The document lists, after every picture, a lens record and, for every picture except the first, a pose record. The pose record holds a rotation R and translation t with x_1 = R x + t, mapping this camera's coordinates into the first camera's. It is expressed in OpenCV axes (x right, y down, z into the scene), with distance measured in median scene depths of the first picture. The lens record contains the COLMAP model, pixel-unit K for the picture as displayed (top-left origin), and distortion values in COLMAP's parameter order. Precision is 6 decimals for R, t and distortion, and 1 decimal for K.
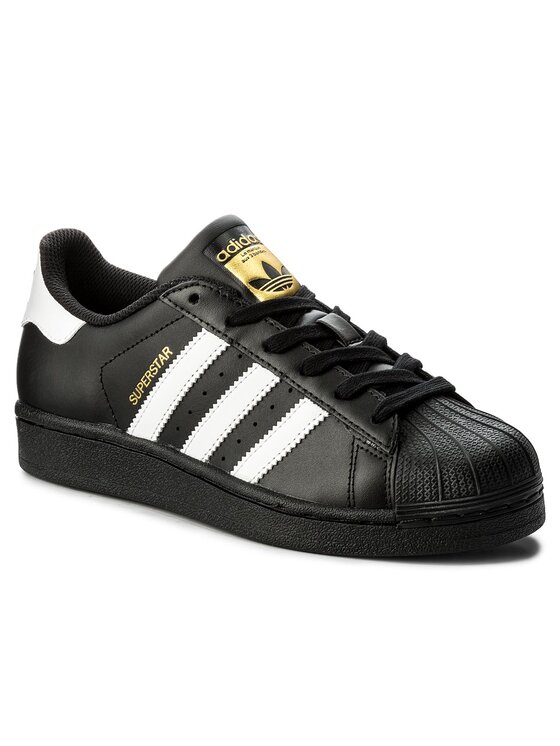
lens RADIAL K [[4250.6, 0, 280.5], [0, 4250.6, 374.8], [0, 0, 1]] dist [0.238702, 0.000000]
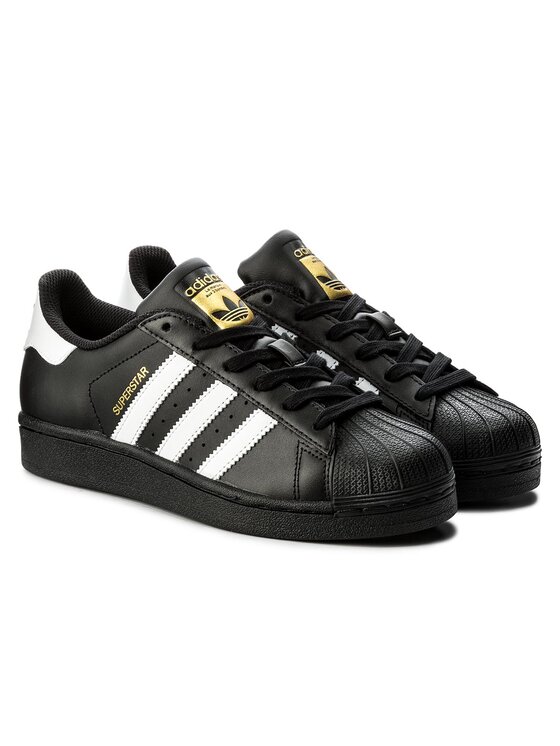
lens RADIAL K [[4250.6, 0, 279.6], [0, 4250.6, 371.5], [0, 0, 1]] dist [0.238702, 0.000000]
pose [[0.999996, -0.001272, 0.002430, 0.008913], [0.001268, 0.999998, 0.001809, -0.007441], [-0.002432, -0.001805, 0.999995, -0.209050]]
